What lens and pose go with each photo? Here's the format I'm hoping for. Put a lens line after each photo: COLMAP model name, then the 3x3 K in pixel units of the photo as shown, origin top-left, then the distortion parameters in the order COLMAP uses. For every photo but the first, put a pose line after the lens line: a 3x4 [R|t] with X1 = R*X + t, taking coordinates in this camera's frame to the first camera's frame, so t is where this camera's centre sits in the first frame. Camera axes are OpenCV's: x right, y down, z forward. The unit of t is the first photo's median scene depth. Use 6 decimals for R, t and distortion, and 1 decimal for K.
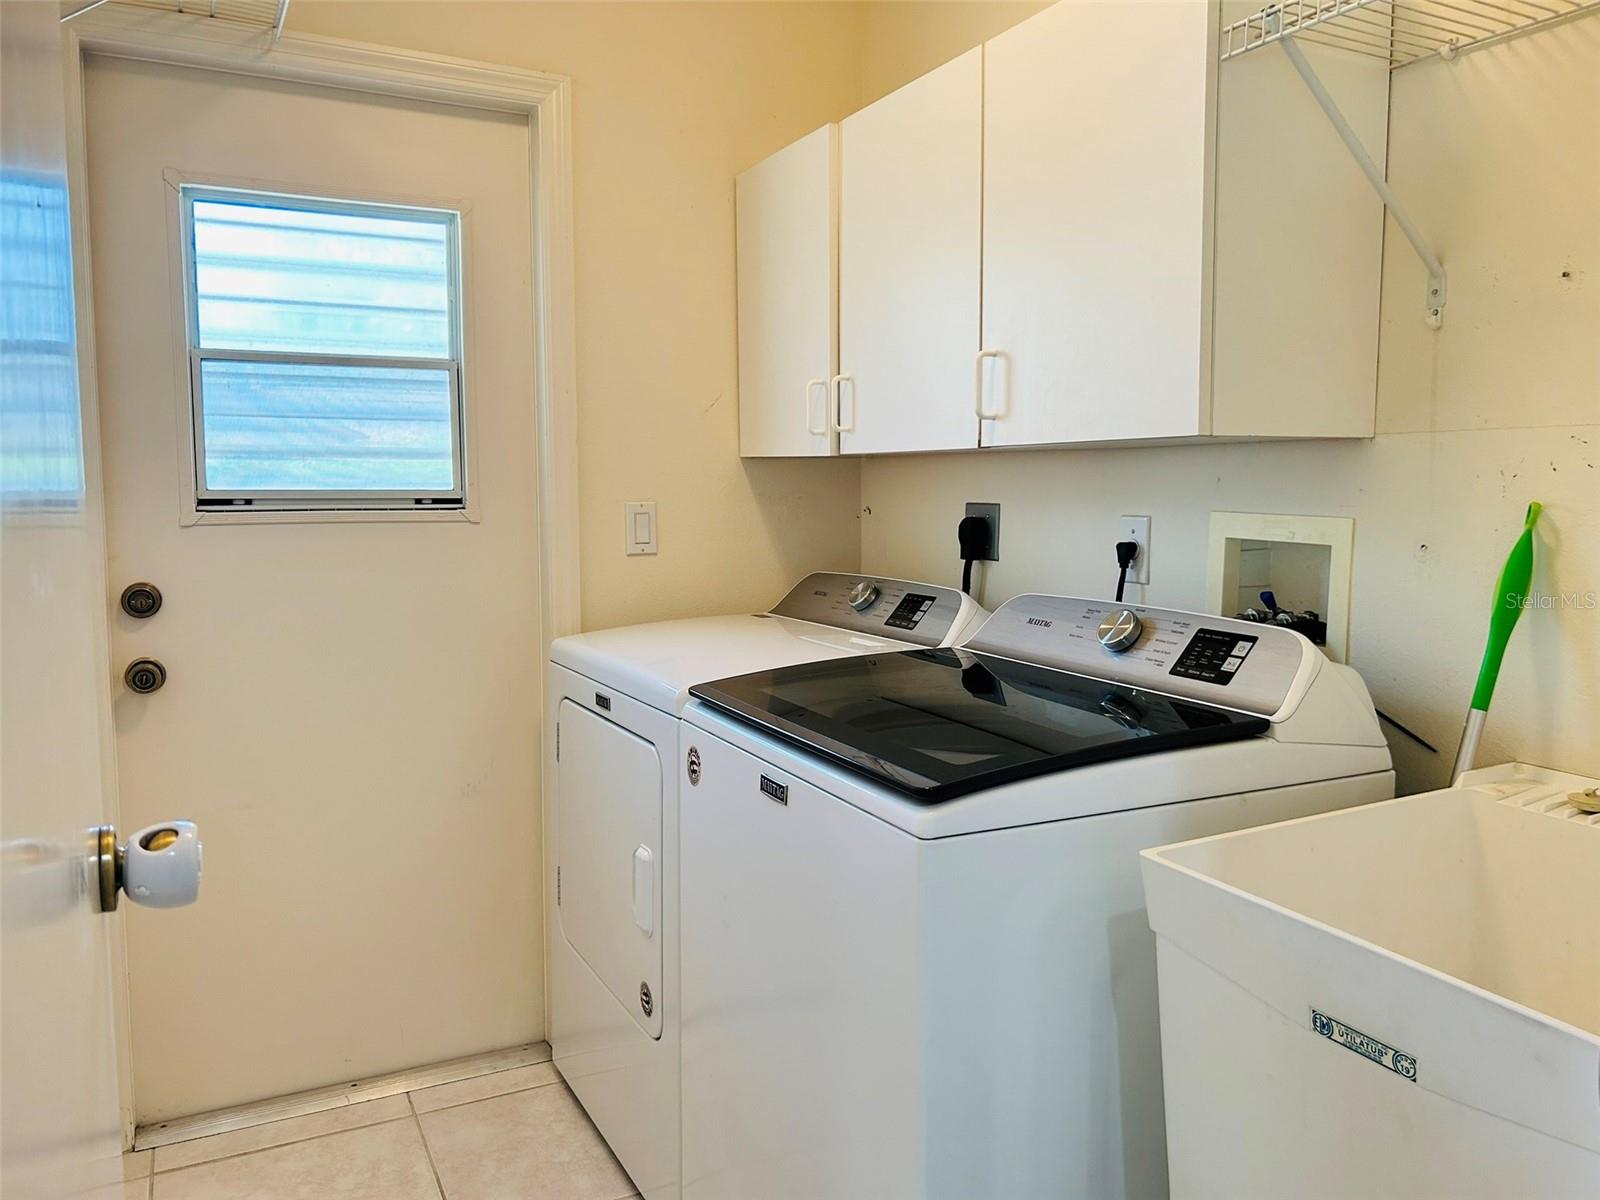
lens RADIAL K [[1243.5, 0, 800.0], [0, 1243.5, 600.0], [0, 0, 1]] dist [0.063706, -0.000983]
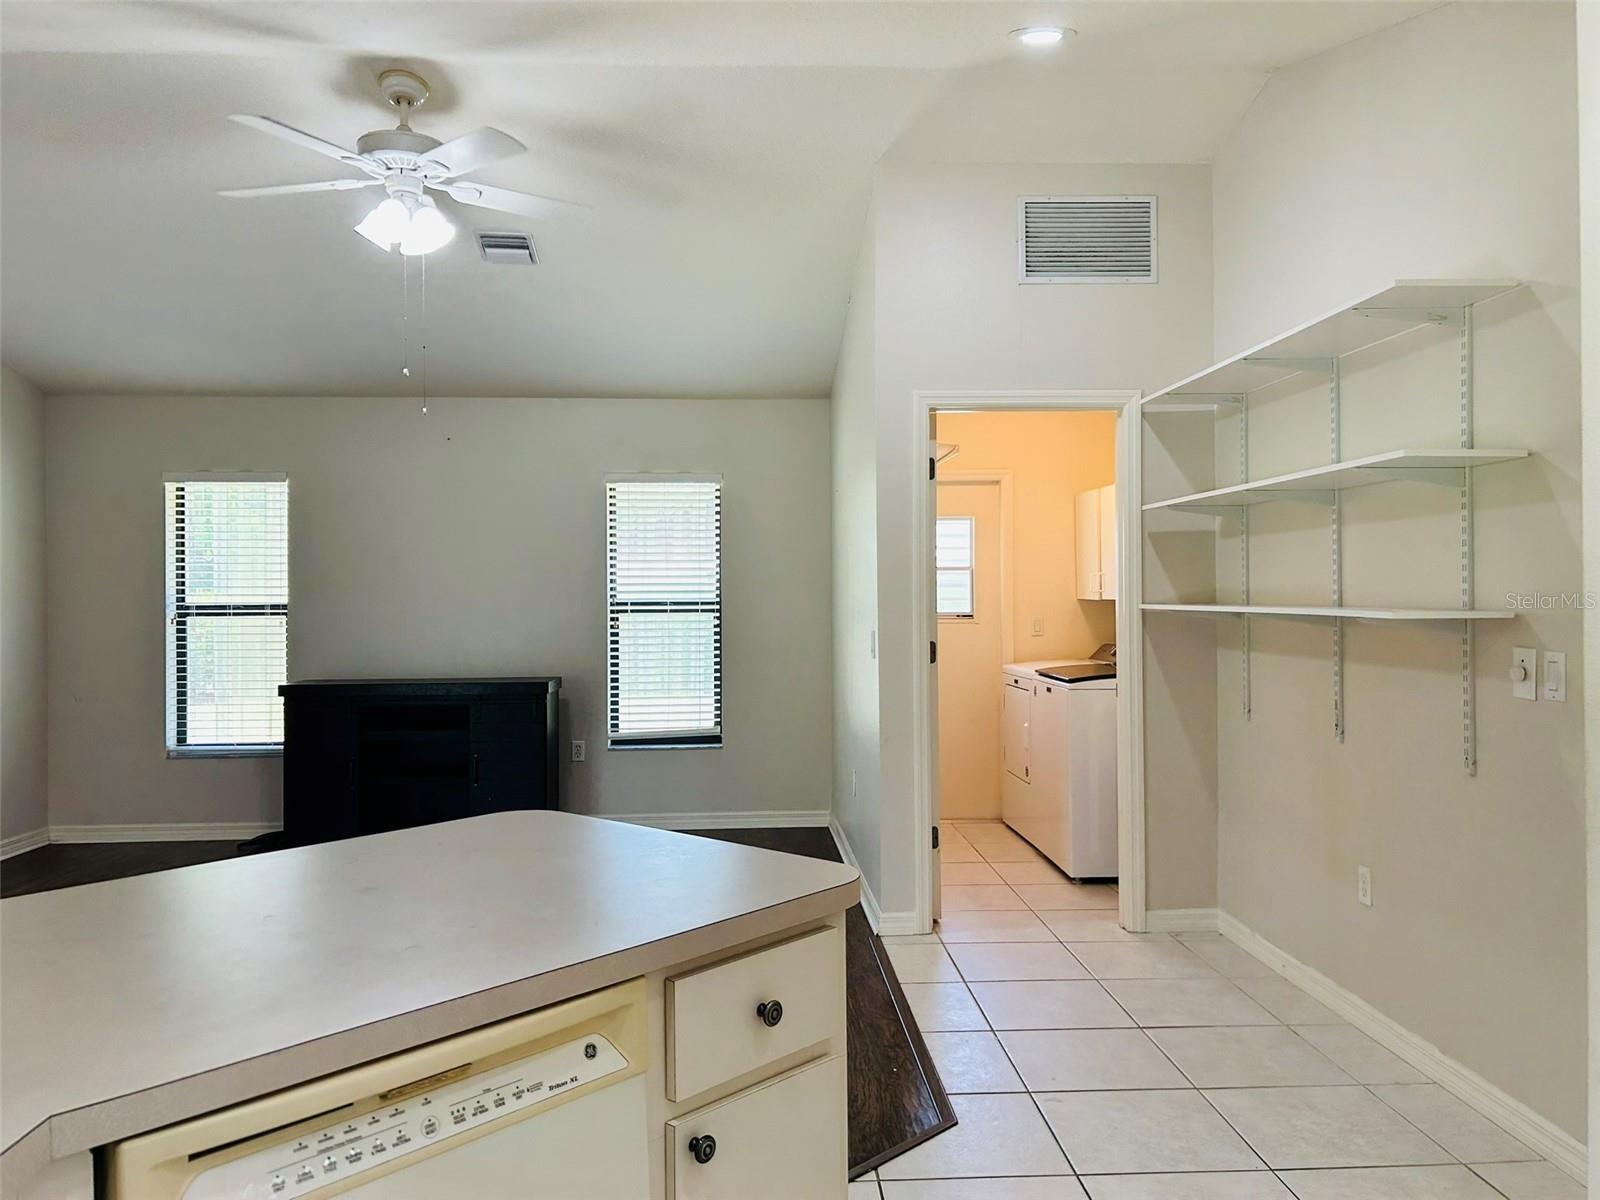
lens RADIAL K [[1243.5, 0, 800.0], [0, 1243.5, 600.0], [0, 0, 1]] dist [0.063706, -0.000983]
pose [[0.919260, -0.008219, -0.393566, 0.482726], [-0.028220, 0.995834, -0.086712, 0.140292], [0.392639, 0.090818, 0.915198, -1.748607]]
